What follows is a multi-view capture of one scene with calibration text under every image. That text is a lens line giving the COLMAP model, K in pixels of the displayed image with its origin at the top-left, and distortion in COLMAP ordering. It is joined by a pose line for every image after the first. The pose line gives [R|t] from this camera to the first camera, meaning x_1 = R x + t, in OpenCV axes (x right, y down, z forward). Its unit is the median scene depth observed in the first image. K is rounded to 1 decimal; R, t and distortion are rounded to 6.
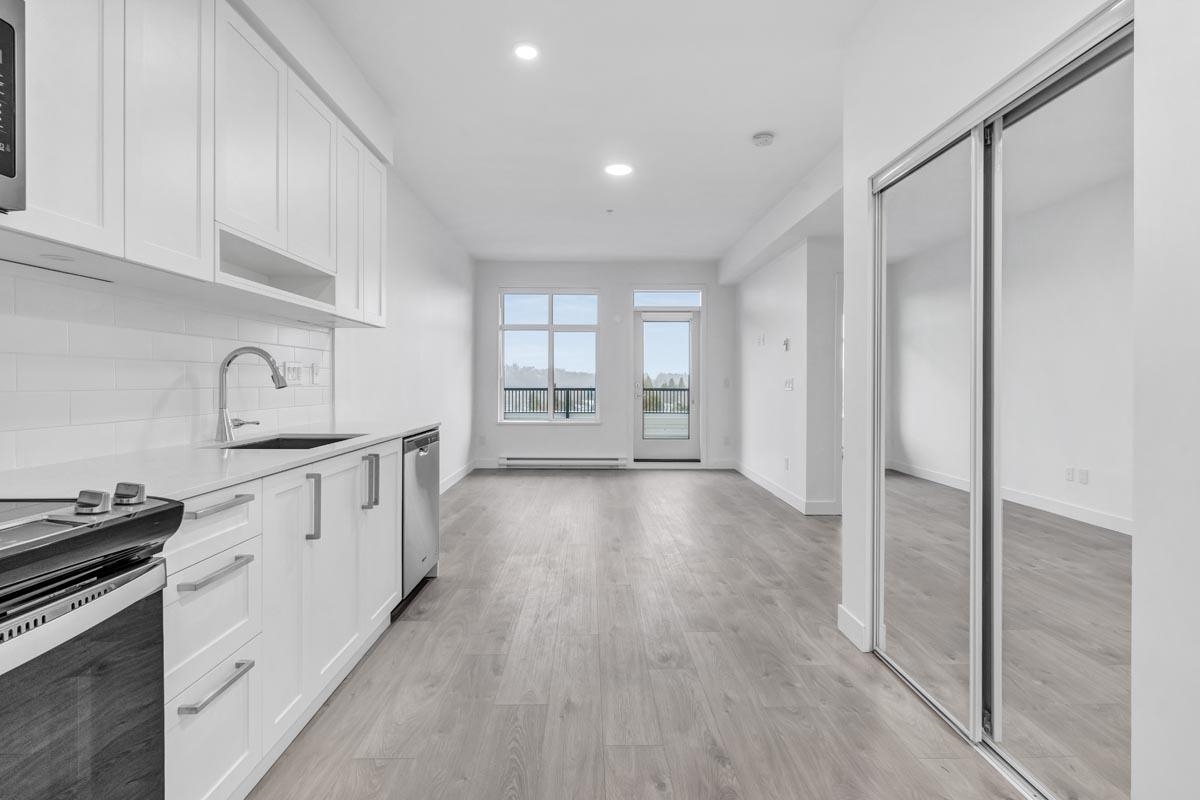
lens RADIAL K [[548.2, 0, 600.0], [0, 548.2, 383.2], [0, 0, 1]] dist [-0.010417, 0.007772]
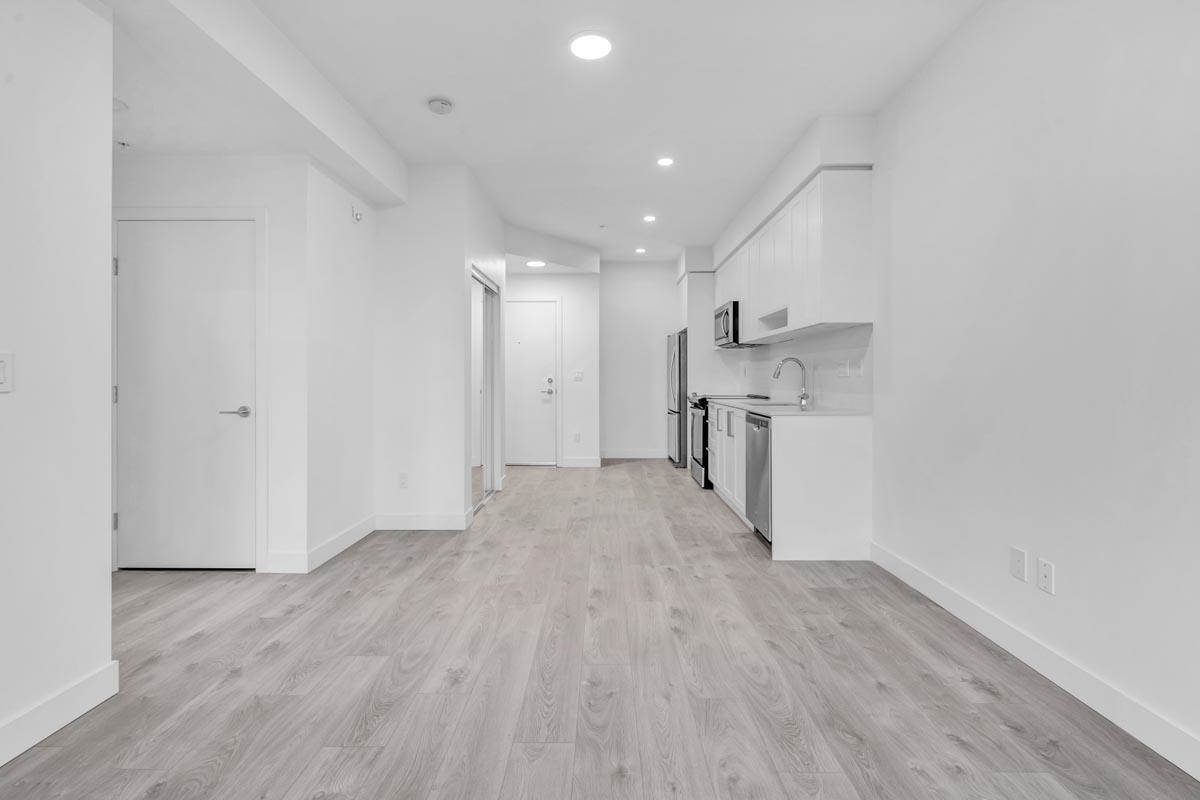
lens RADIAL K [[551.8, 0, 598.3], [0, 551.8, 376.2], [0, 0, 1]] dist [-0.010804, 0.006628]
pose [[-0.999552, -0.006294, 0.029258, 0.009458], [-0.006337, 0.999979, -0.001396, 0.006288], [-0.029248, -0.001581, -0.999571, 1.933830]]
